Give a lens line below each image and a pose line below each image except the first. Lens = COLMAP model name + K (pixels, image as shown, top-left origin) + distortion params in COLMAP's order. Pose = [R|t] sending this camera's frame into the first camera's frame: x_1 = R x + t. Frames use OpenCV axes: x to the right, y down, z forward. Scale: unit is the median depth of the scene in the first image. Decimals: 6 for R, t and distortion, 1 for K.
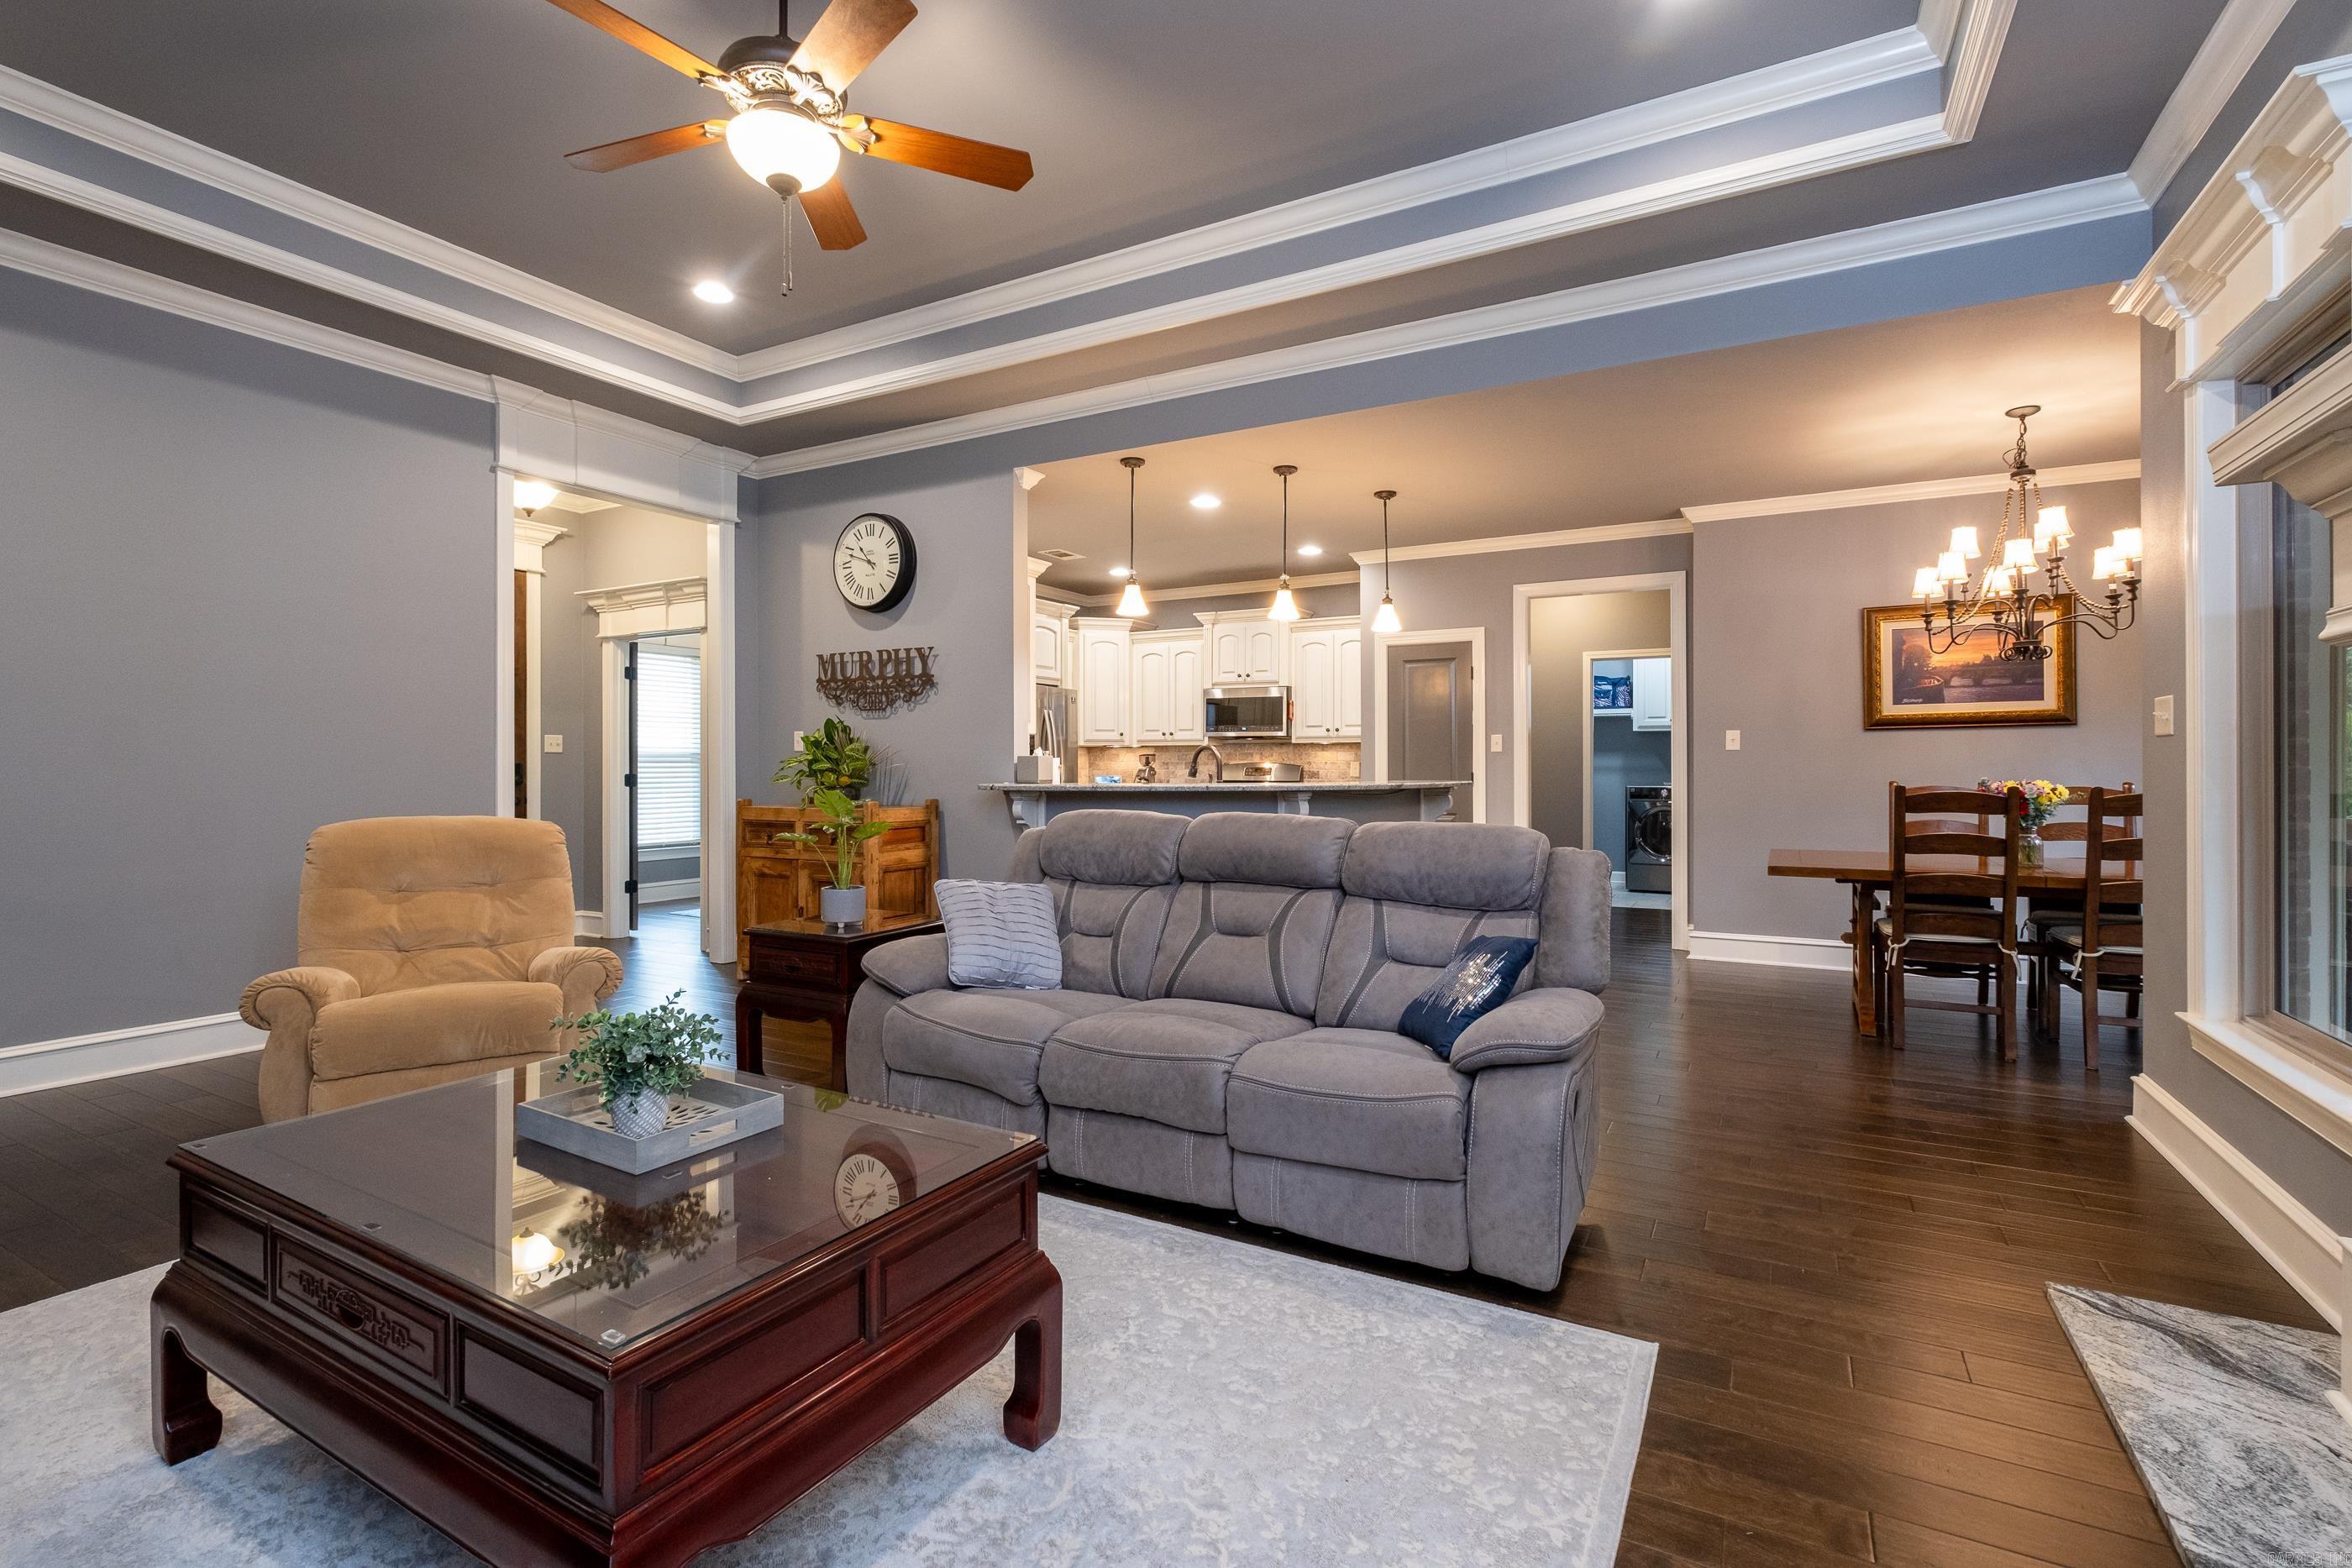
lens RADIAL K [[1088.0, 0, 1172.7], [0, 1088.0, 770.0], [0, 0, 1]] dist [-0.002546, -0.000088]
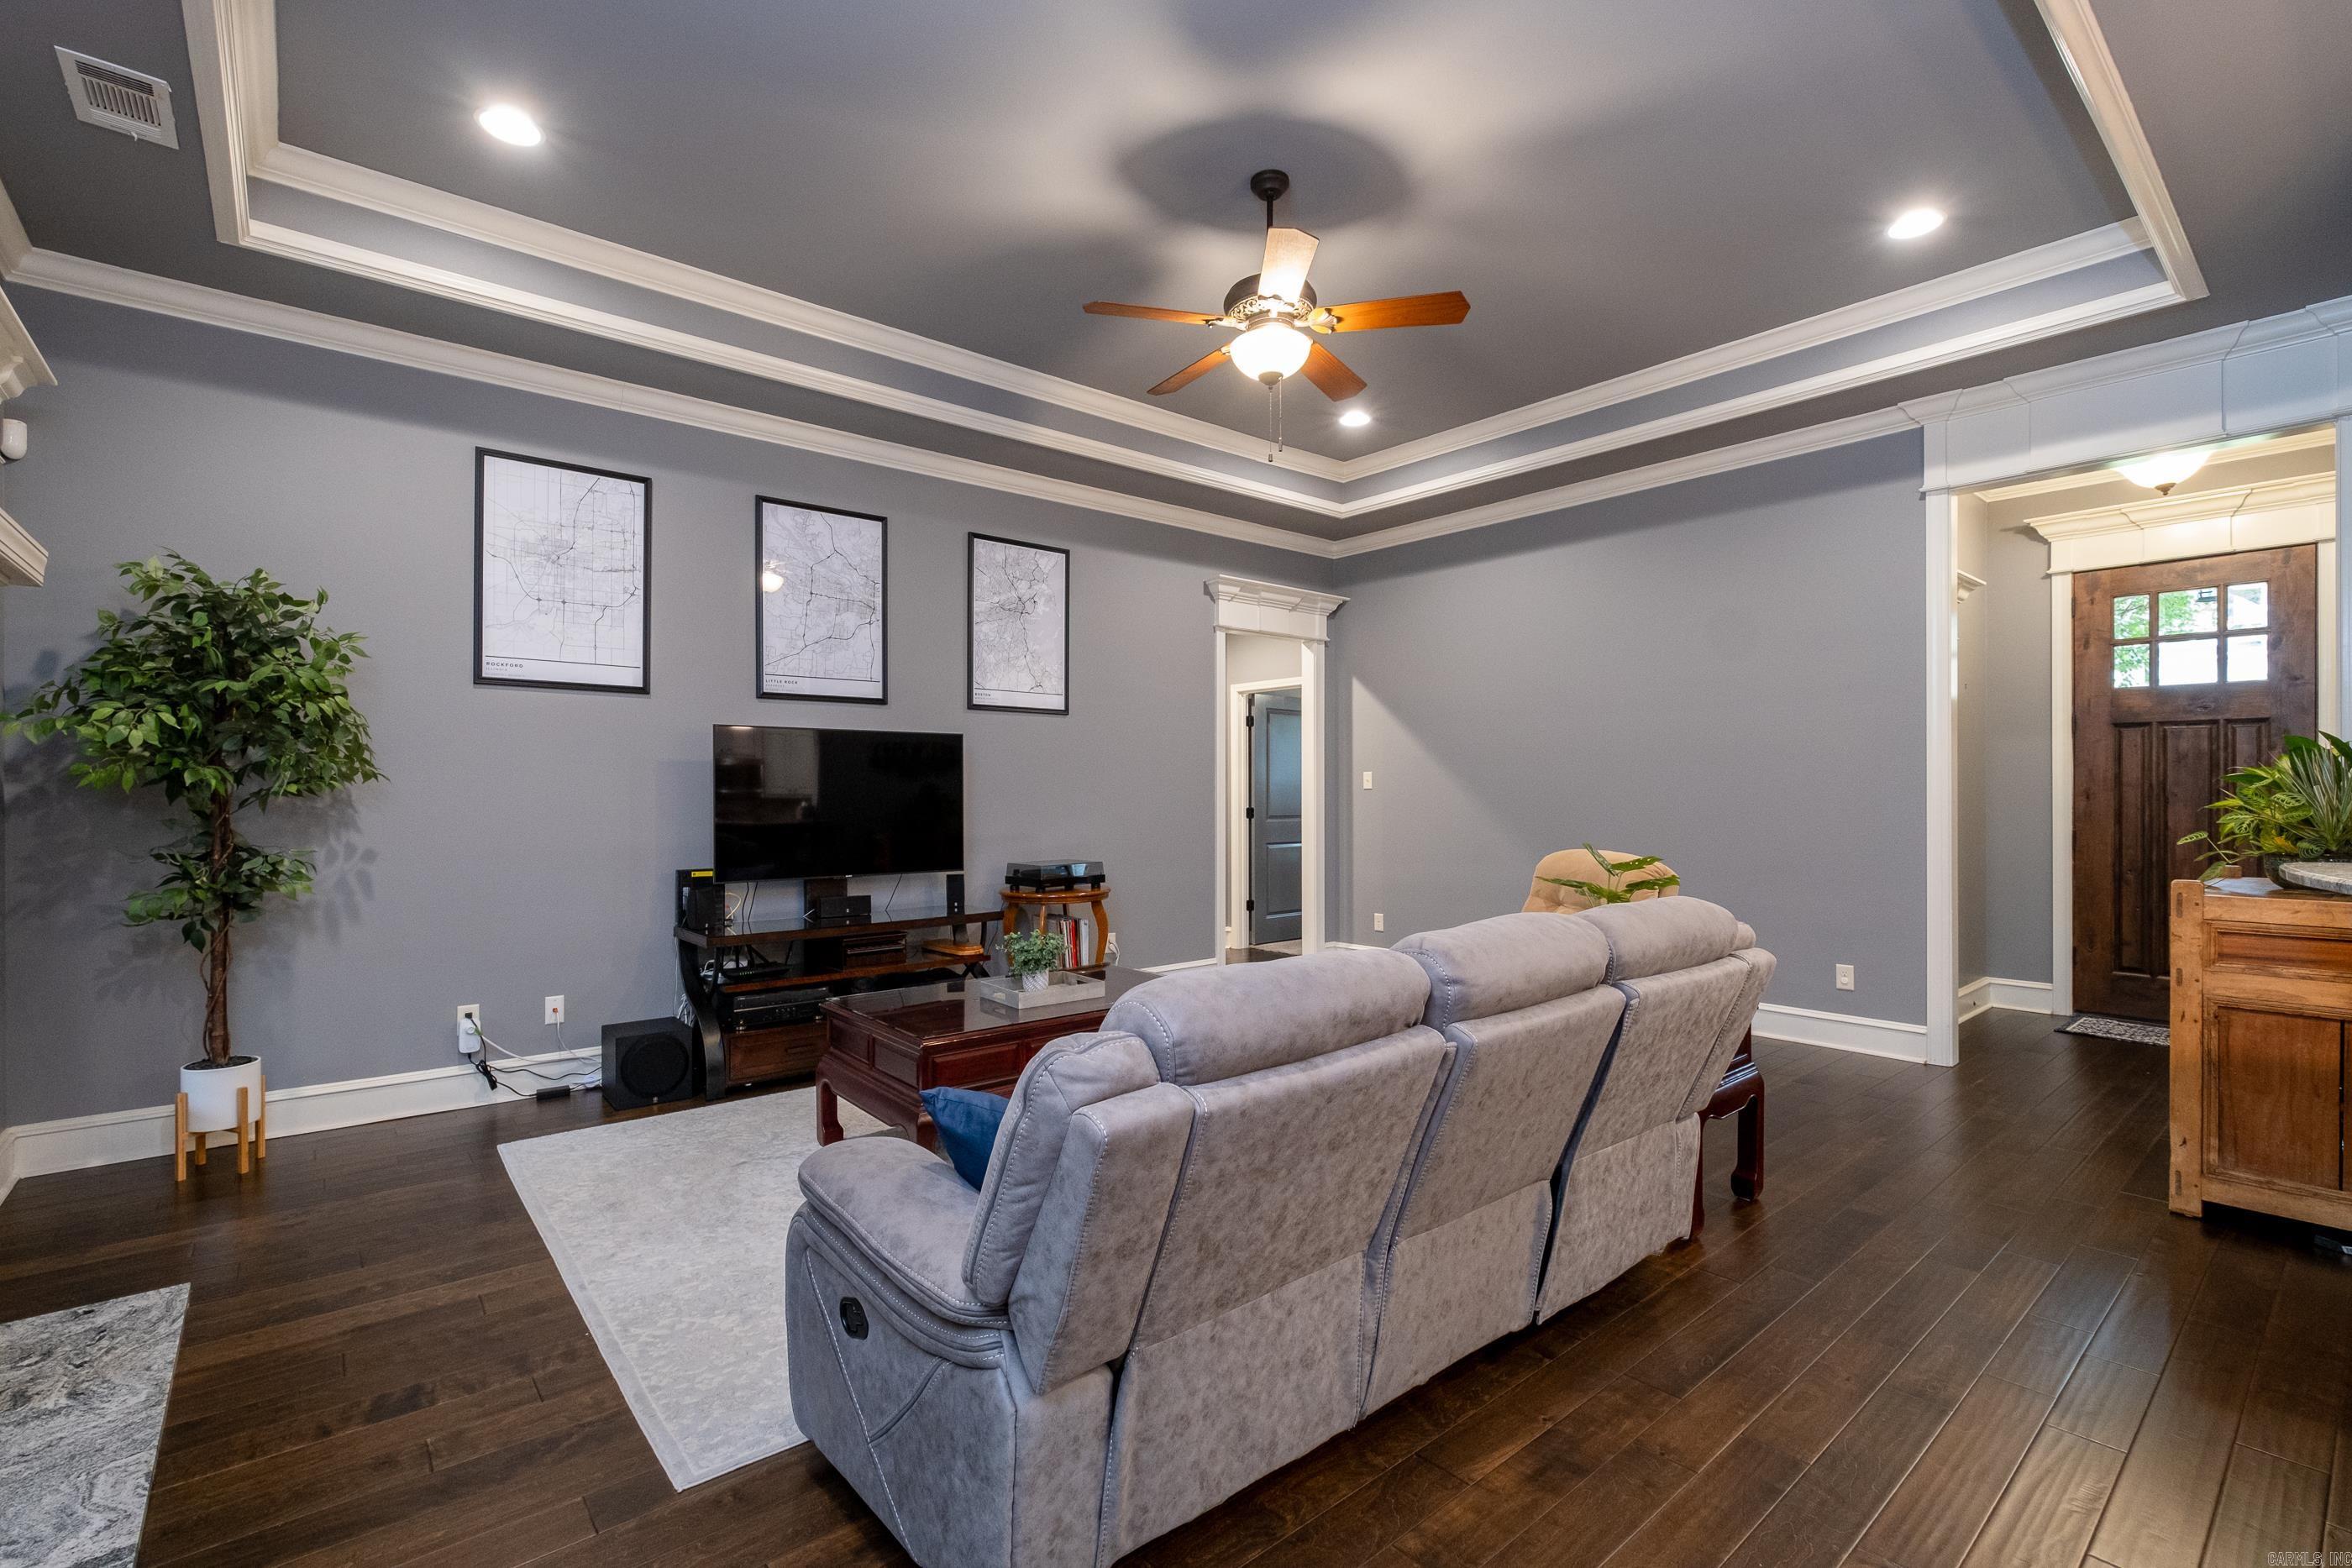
lens RADIAL K [[1043.7, 0, 1171.2], [0, 1043.7, 793.3], [0, 0, 1]] dist [-0.012684, -0.000662]
pose [[-0.363698, 0.008463, -0.931478, 0.302102], [0.005992, 0.999959, 0.006746, -0.017404], [0.931497, -0.003128, -0.363734, 0.467287]]
